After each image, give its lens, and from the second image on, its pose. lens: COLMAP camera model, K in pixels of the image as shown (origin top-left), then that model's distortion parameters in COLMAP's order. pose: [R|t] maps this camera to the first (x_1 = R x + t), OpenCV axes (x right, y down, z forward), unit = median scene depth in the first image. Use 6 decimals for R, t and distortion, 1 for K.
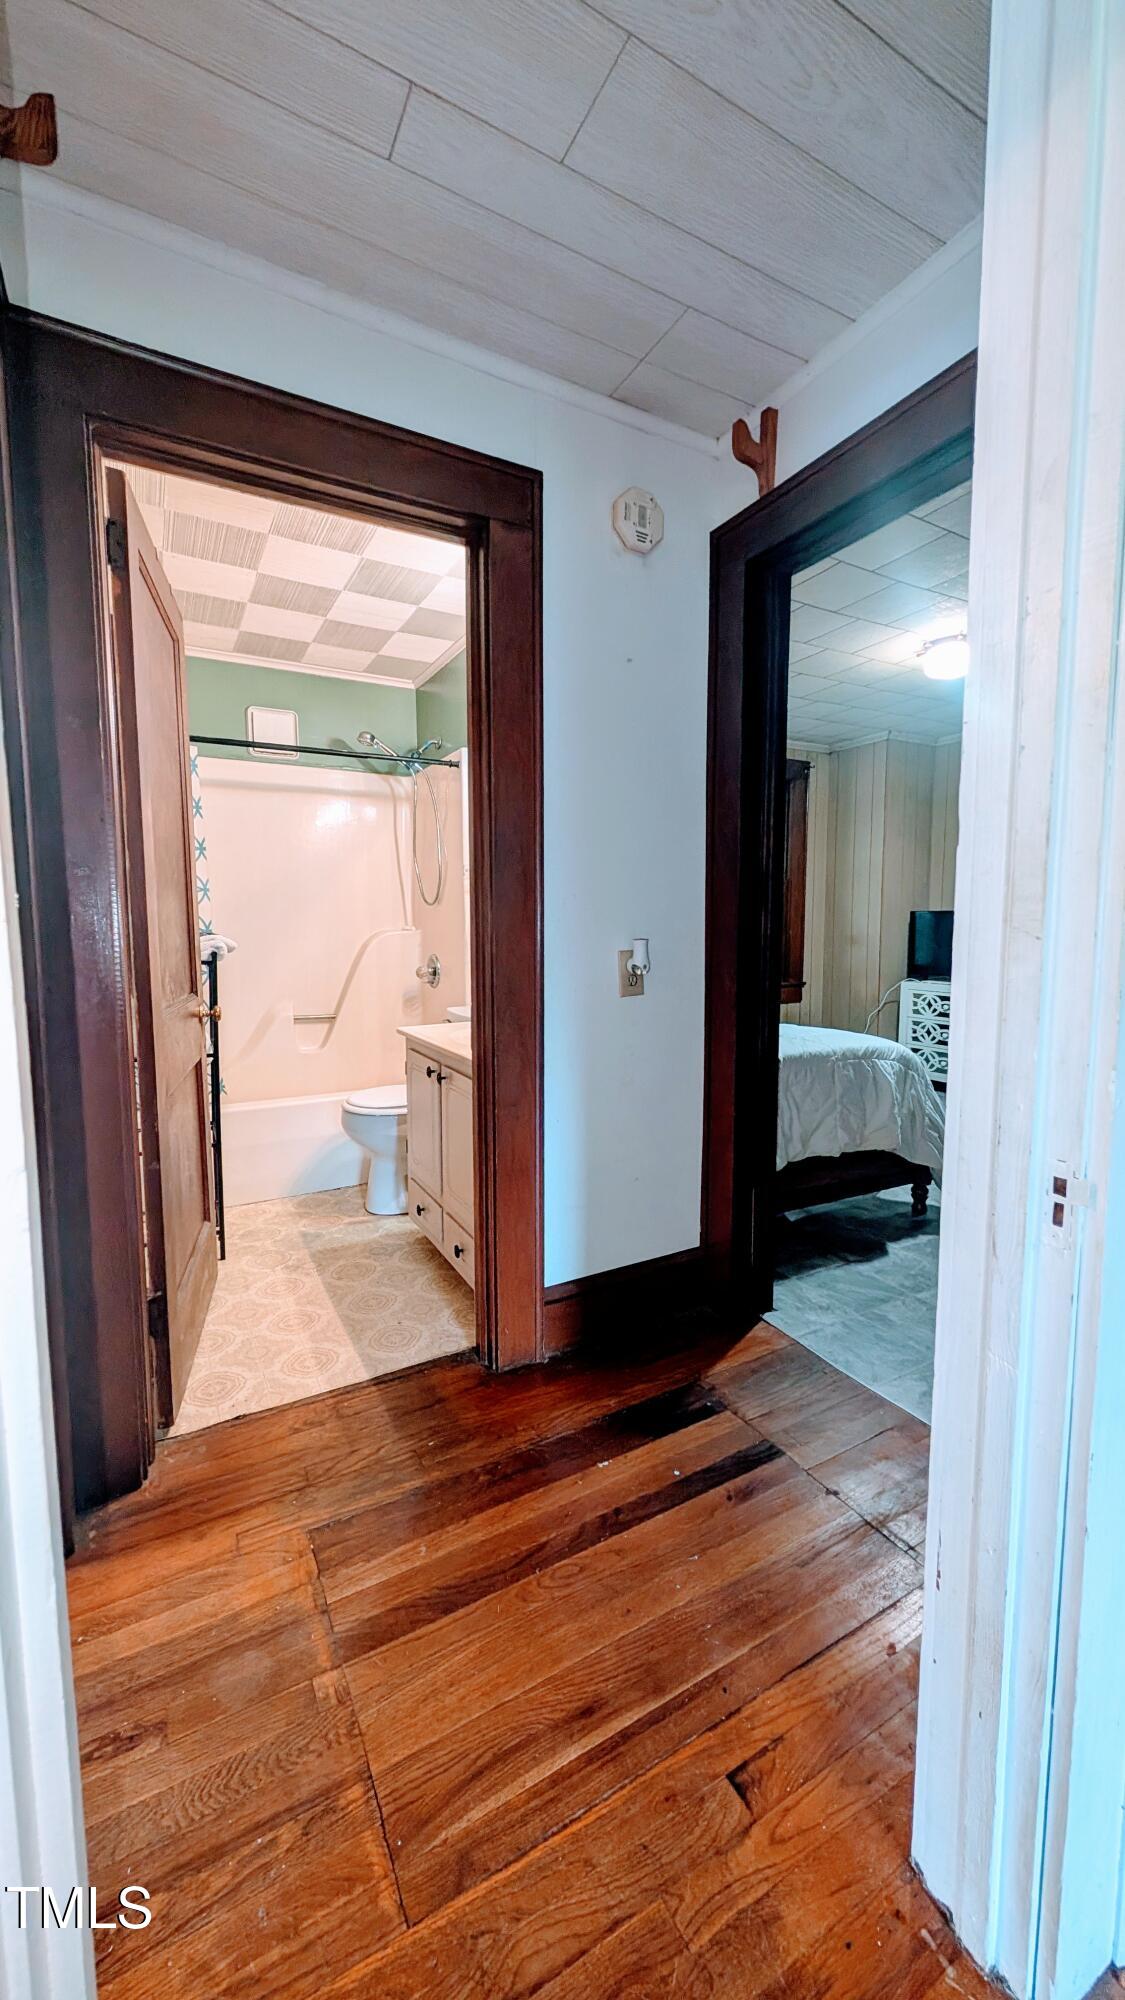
lens RADIAL K [[749.2, 0, 561.5], [0, 749.2, 993.7], [0, 0, 1]] dist [0.001549, 0.000209]
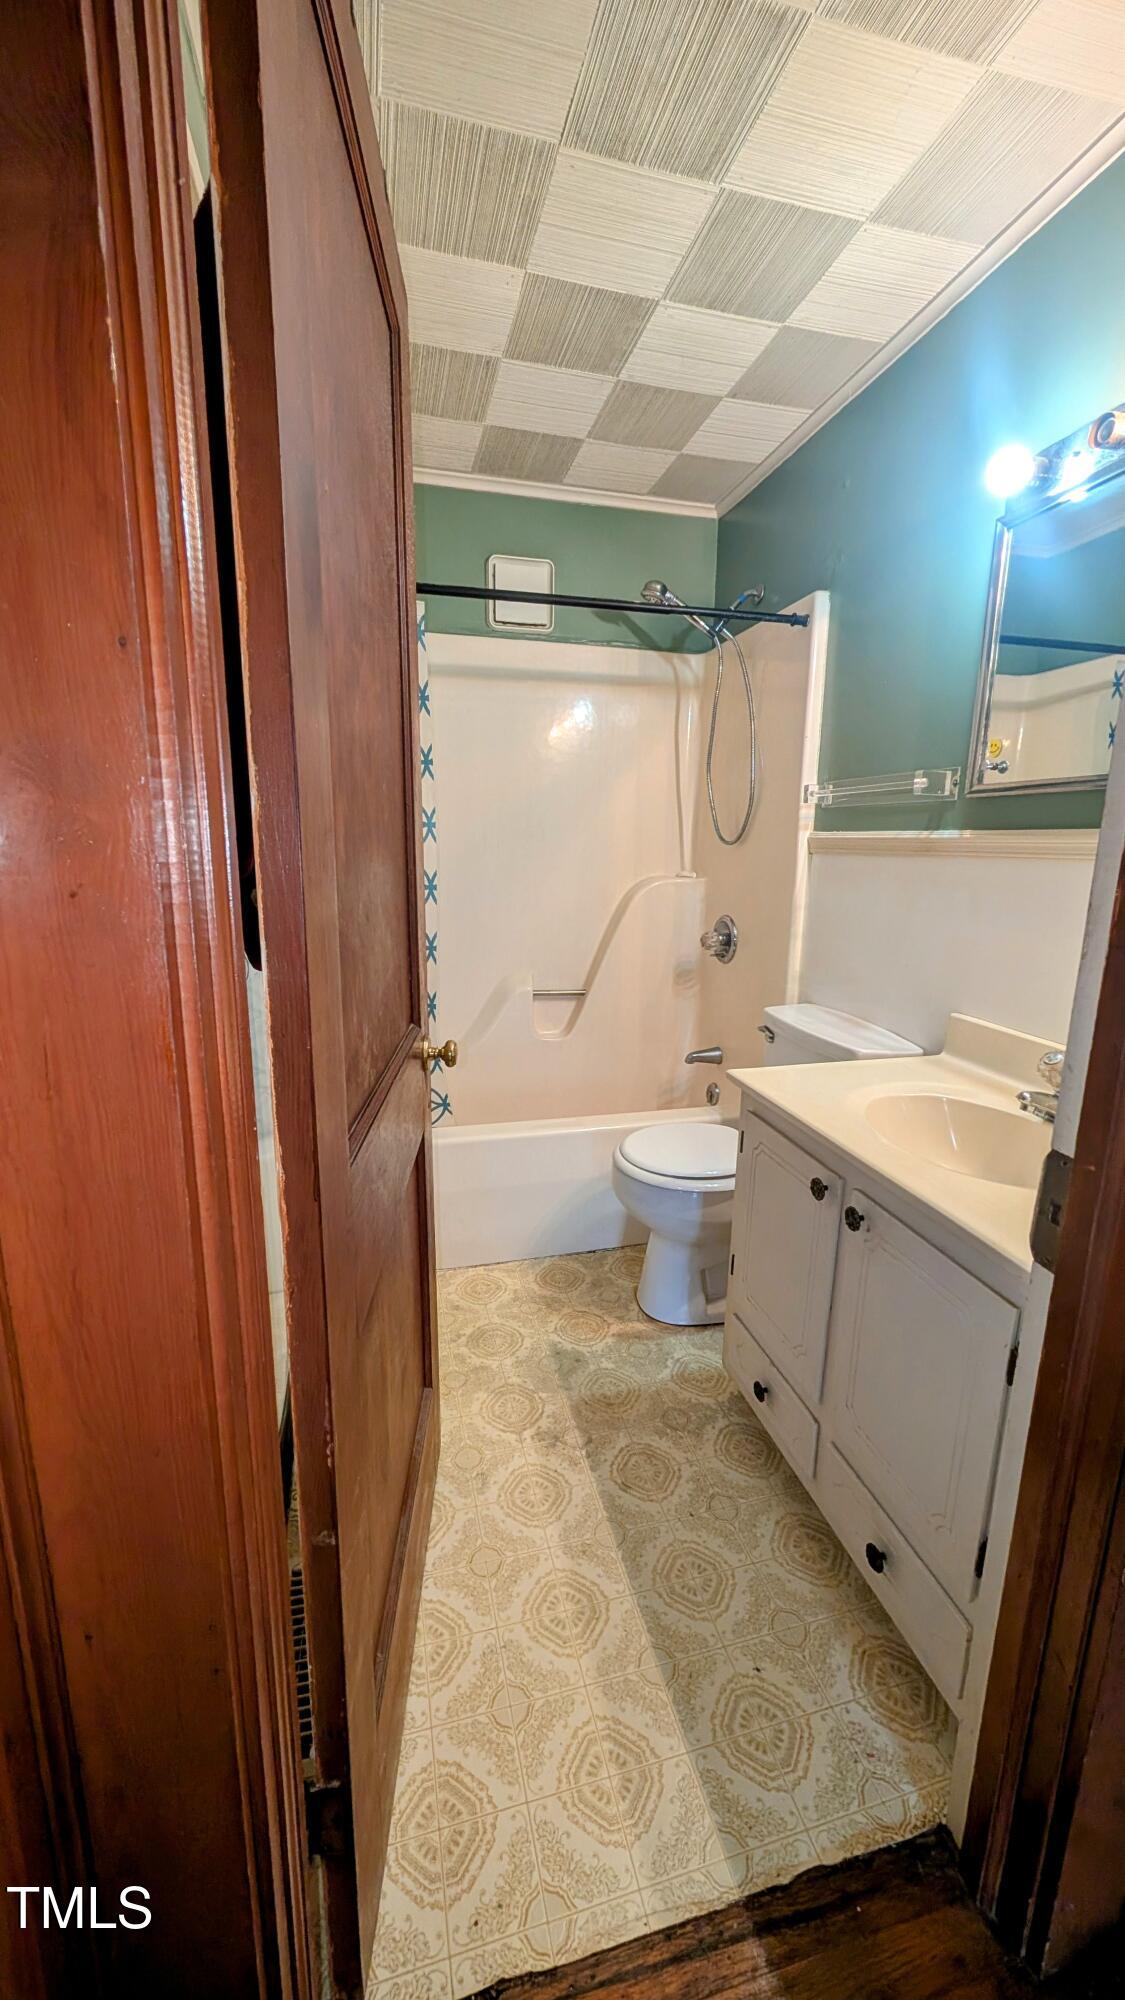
lens RADIAL K [[749.2, 0, 561.5], [0, 749.2, 993.7], [0, 0, 1]] dist [0.001549, 0.000209]
pose [[0.966447, 0.065848, -0.248284, -0.183279], [-0.038903, 0.992956, 0.111914, -0.067697], [0.253904, -0.098499, 0.962201, 0.364969]]
